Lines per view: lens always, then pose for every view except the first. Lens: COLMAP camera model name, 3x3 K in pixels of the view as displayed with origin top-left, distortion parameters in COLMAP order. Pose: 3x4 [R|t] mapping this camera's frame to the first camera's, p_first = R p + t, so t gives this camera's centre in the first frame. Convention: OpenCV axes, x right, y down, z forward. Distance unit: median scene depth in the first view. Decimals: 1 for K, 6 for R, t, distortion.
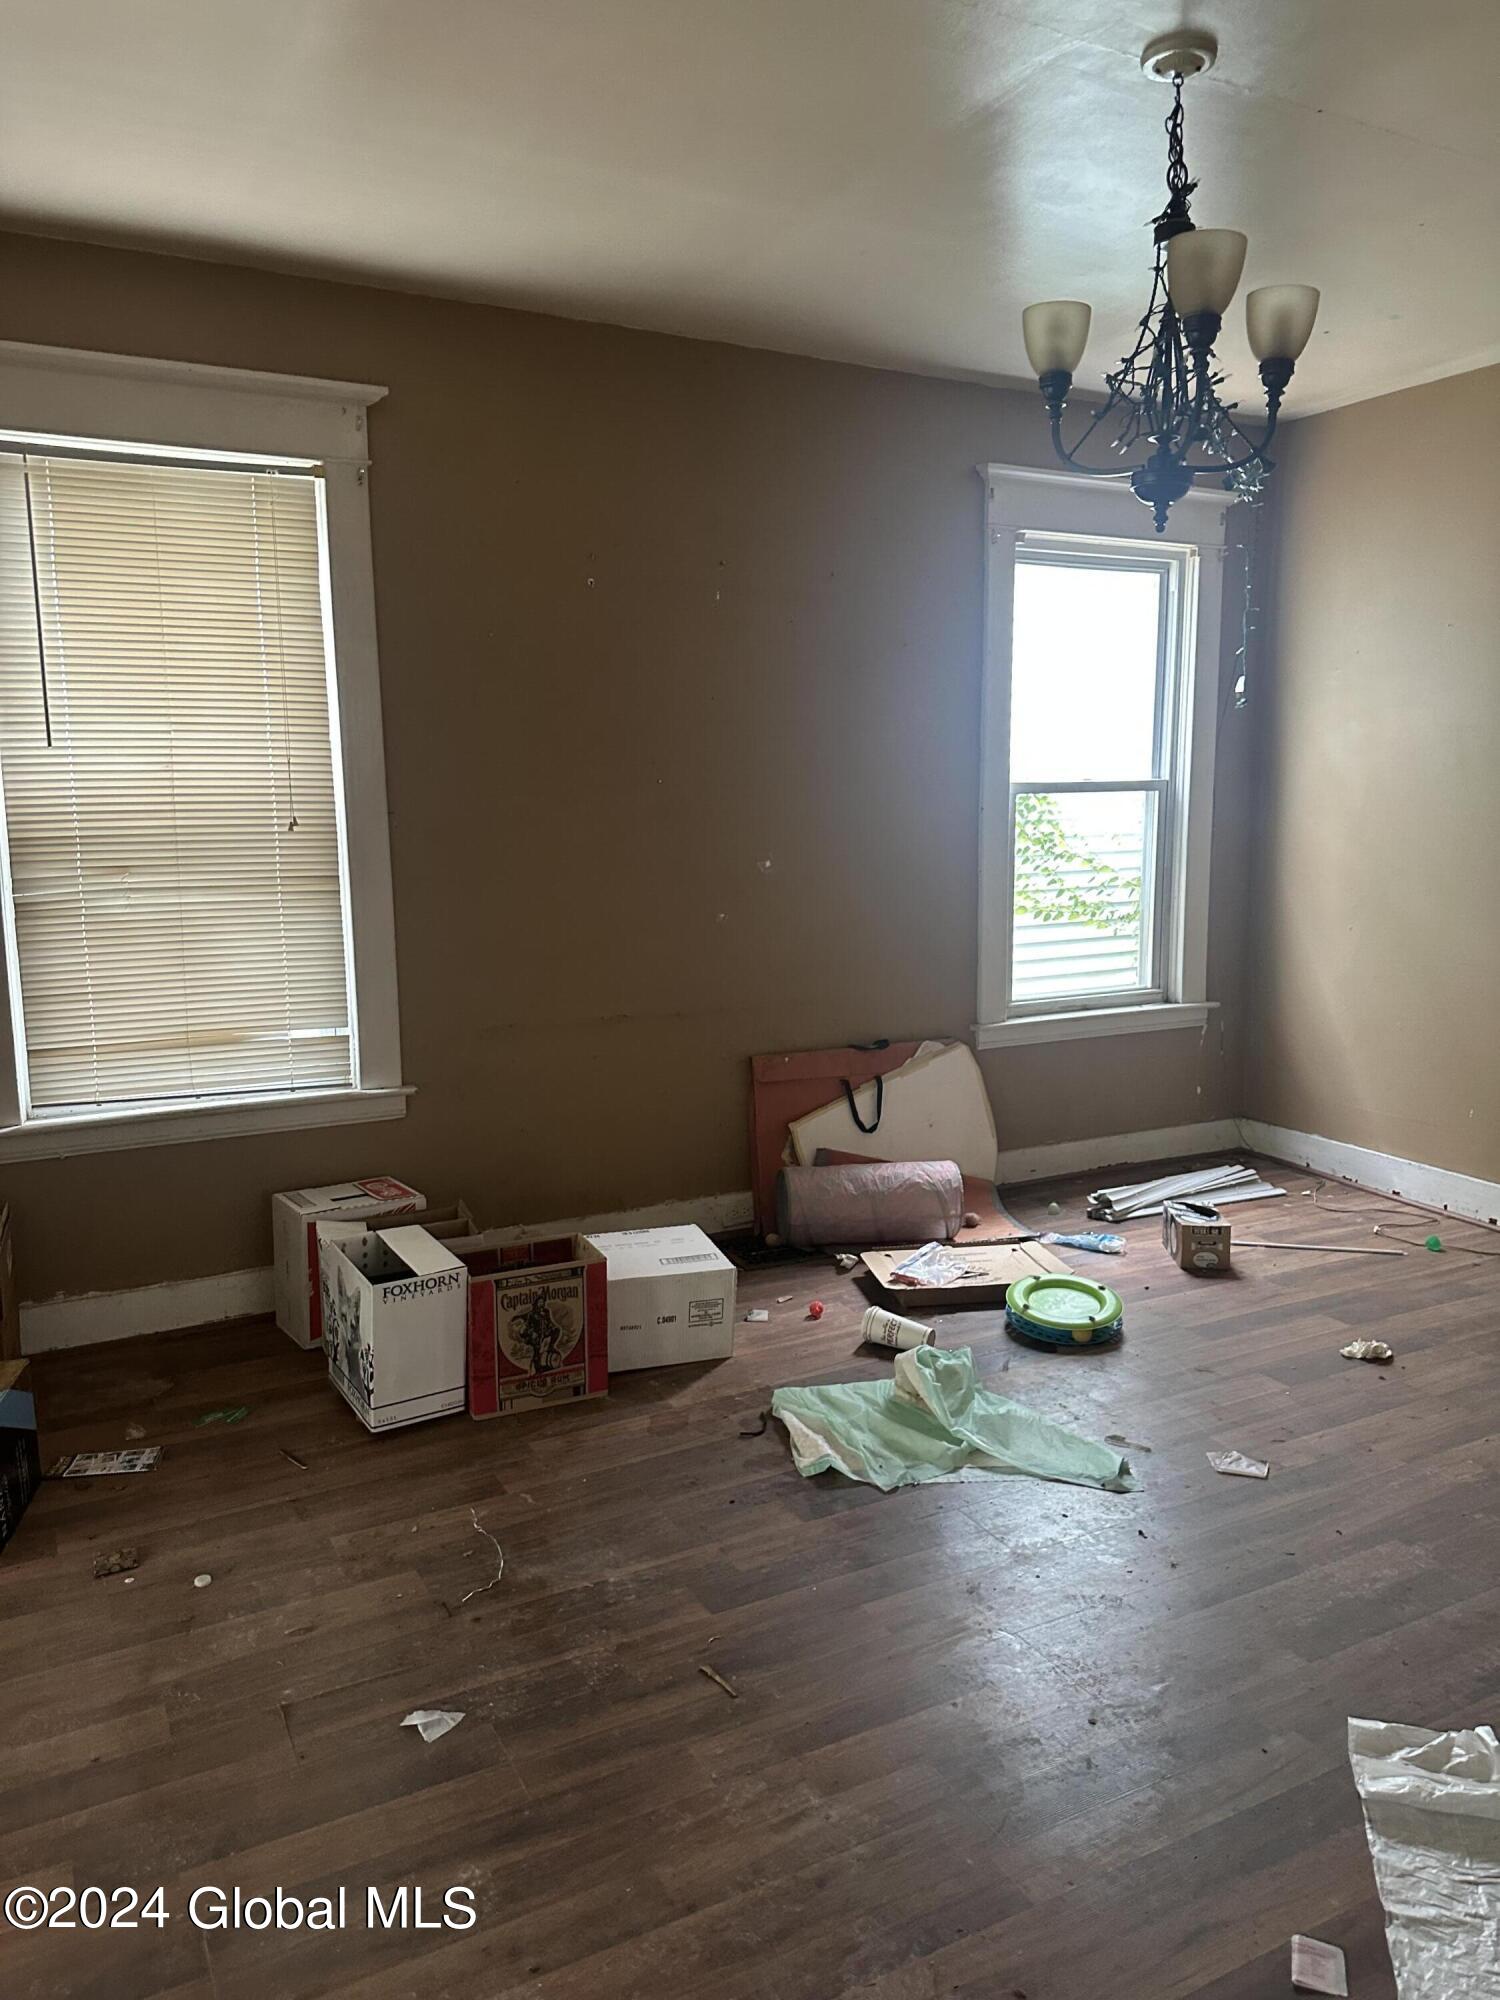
lens RADIAL K [[1402.5, 0, 750.0], [0, 1402.5, 1000.0], [0, 0, 1]] dist [-0.001674, -0.000650]
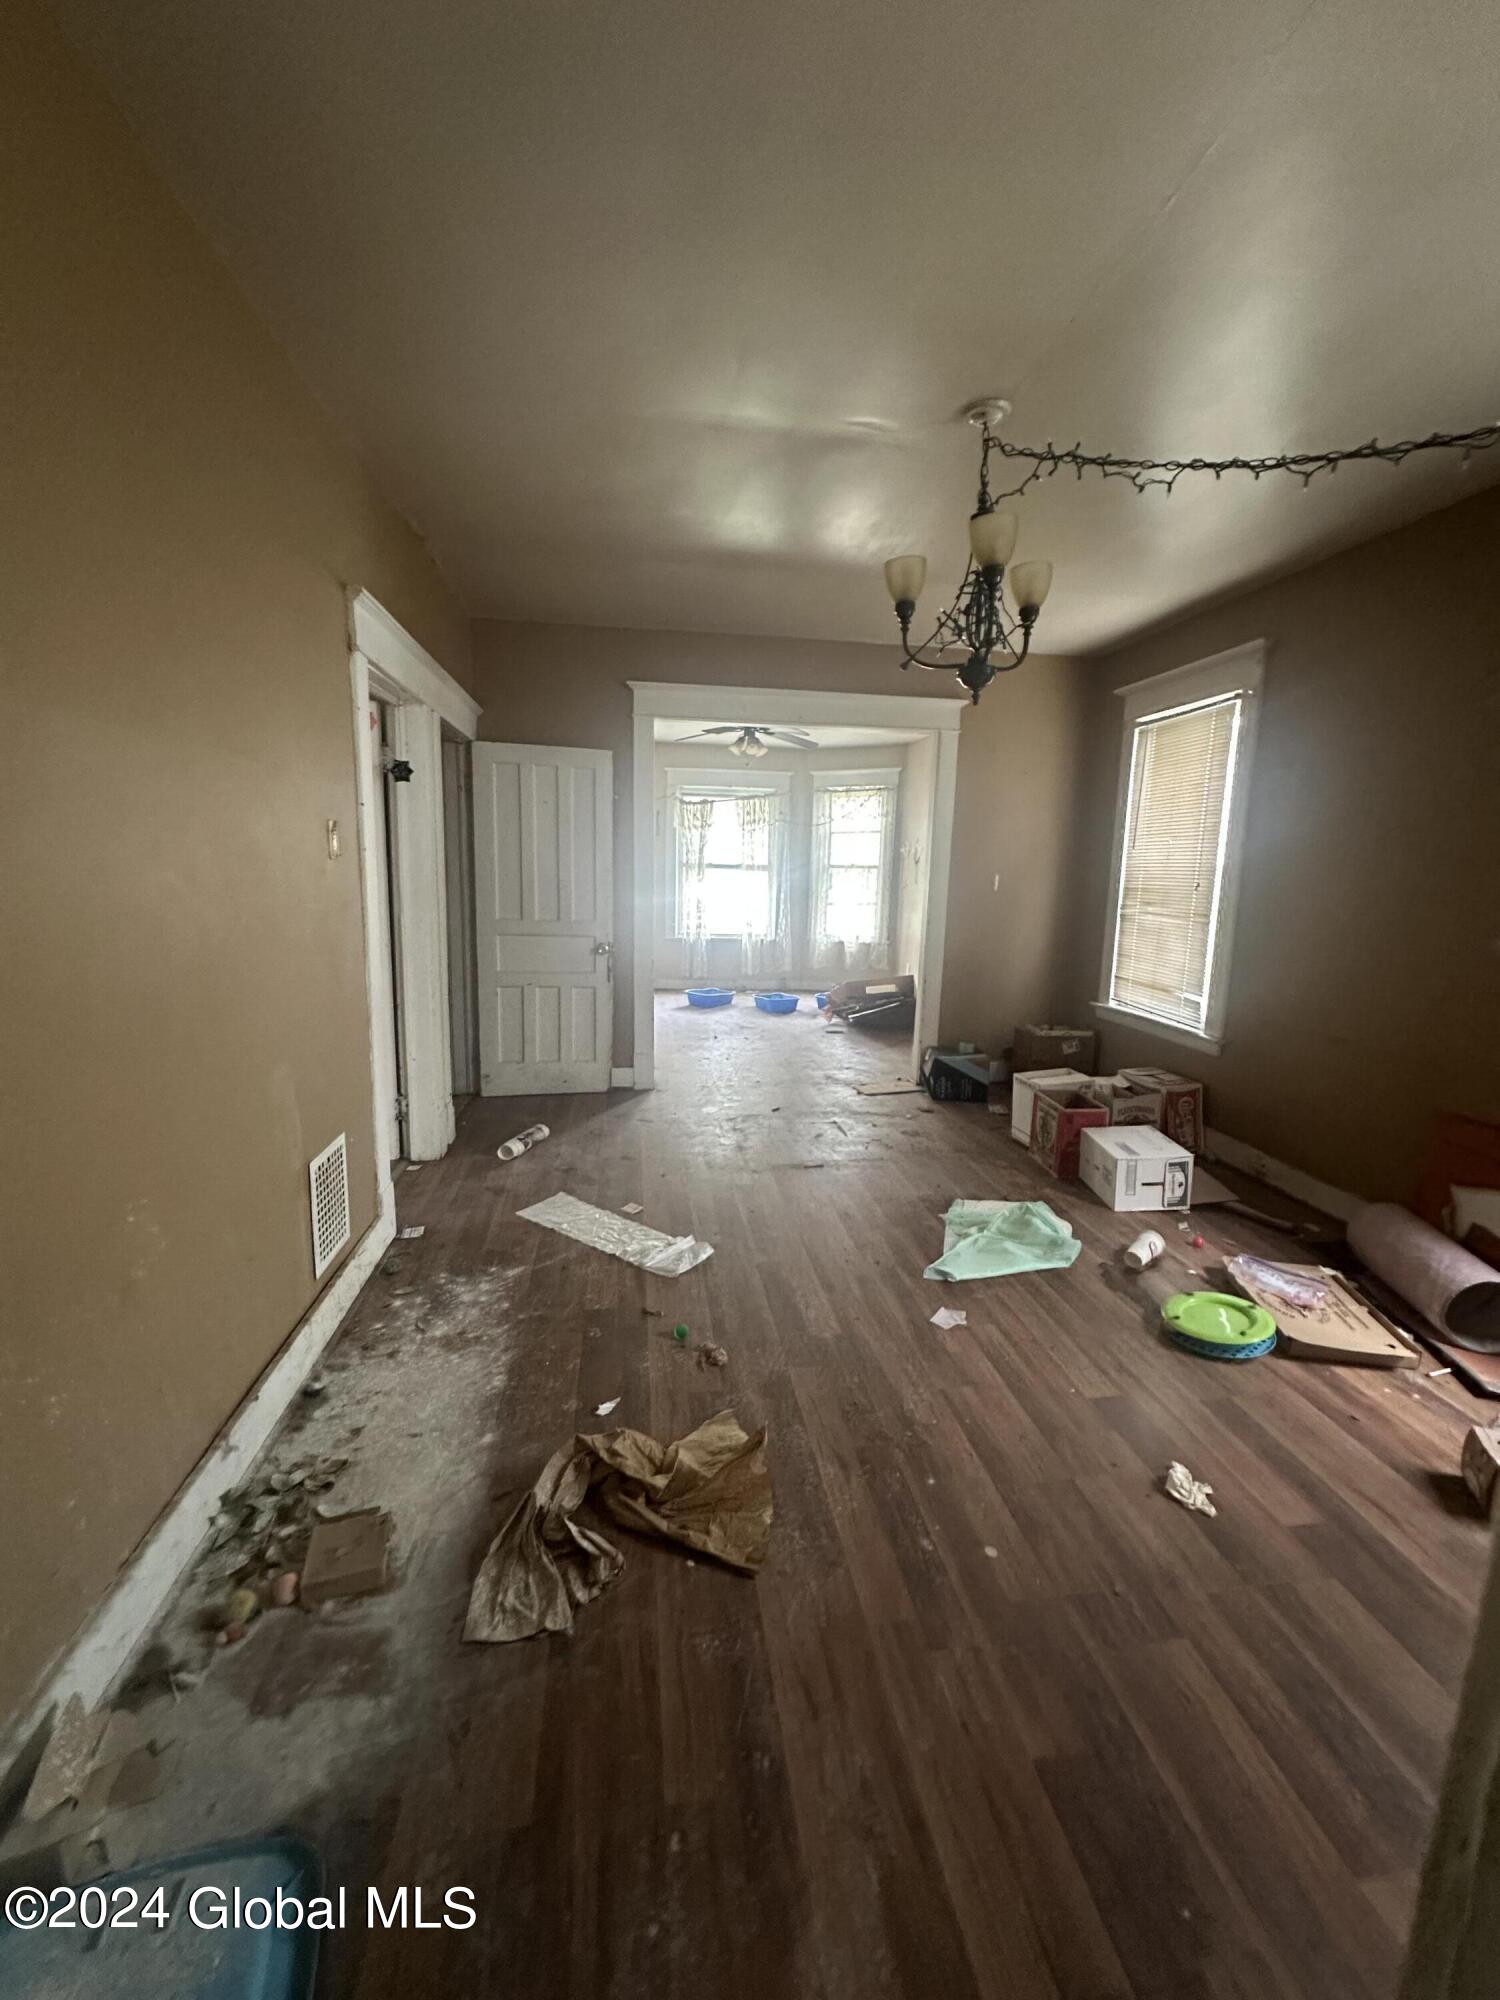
lens RADIAL K [[801.0, 0, 751.7], [0, 801.0, 1001.4], [0, 0, 1]] dist [-0.002060, 0.000253]
pose [[-0.327090, 0.161062, -0.931167, 0.961425], [-0.155337, 0.962801, 0.221099, -0.126115], [0.932139, 0.216963, -0.289903, 0.810010]]
